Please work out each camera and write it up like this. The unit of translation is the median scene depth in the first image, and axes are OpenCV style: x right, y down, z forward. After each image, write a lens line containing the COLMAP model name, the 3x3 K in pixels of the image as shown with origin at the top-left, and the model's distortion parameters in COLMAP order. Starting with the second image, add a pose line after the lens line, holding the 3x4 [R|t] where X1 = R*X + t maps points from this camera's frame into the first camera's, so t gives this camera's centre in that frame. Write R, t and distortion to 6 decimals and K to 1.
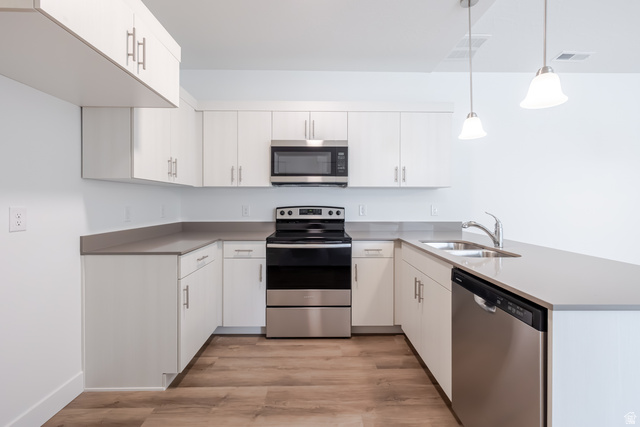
lens RADIAL K [[279.9, 0, 320.7], [0, 279.9, 204.2], [0, 0, 1]] dist [0.000363, 0.000041]
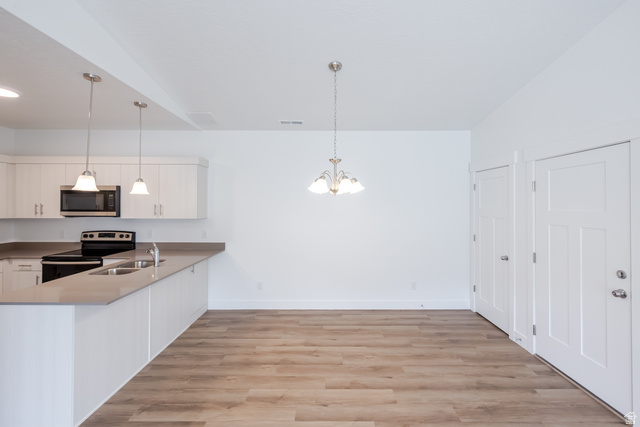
lens RADIAL K [[280.0, 0, 328.3], [0, 280.0, 204.2], [0, 0, 1]] dist [0.000574, 0.000276]
pose [[0.999946, 0.003111, -0.009885, 1.154985], [-0.003158, 0.999984, -0.004764, -0.131668], [0.009870, 0.004795, 0.999940, -0.378842]]
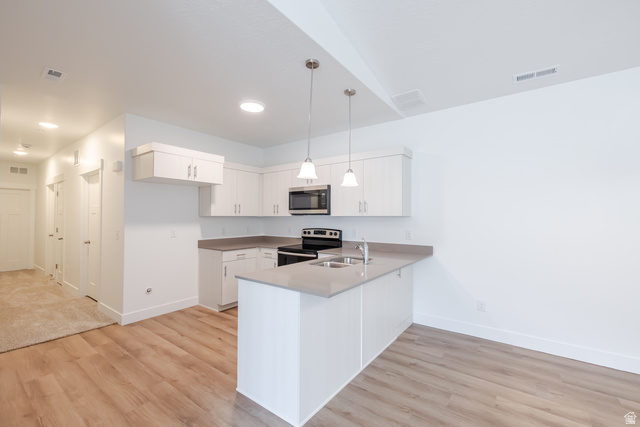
lens RADIAL K [[276.2, 0, 320.0], [0, 276.2, 213.5], [0, 0, 1]] dist [-0.000174, -0.000054]
pose [[0.790242, -0.007661, -0.612747, 0.941144], [-0.005145, 0.999804, -0.019135, -0.049290], [0.612774, 0.018274, 0.790047, -0.160445]]
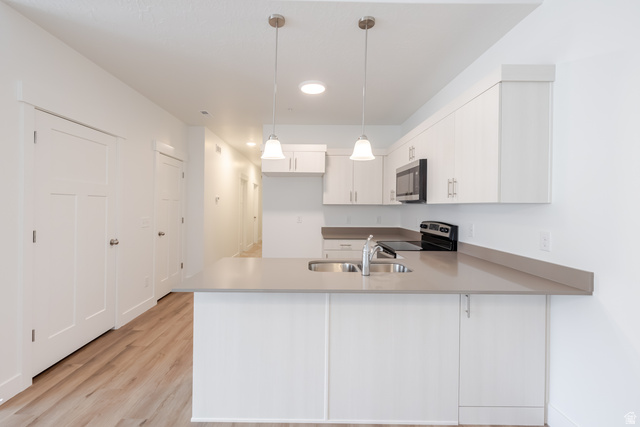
lens RADIAL K [[279.2, 0, 307.0], [0, 279.2, 209.0], [0, 0, 1]] dist [-0.000128, -0.000036]
pose [[-0.024134, 0.011542, -0.999642, 1.128474], [-0.011285, 0.999866, 0.011818, -0.051985], [0.999645, 0.011566, -0.024001, 0.606085]]
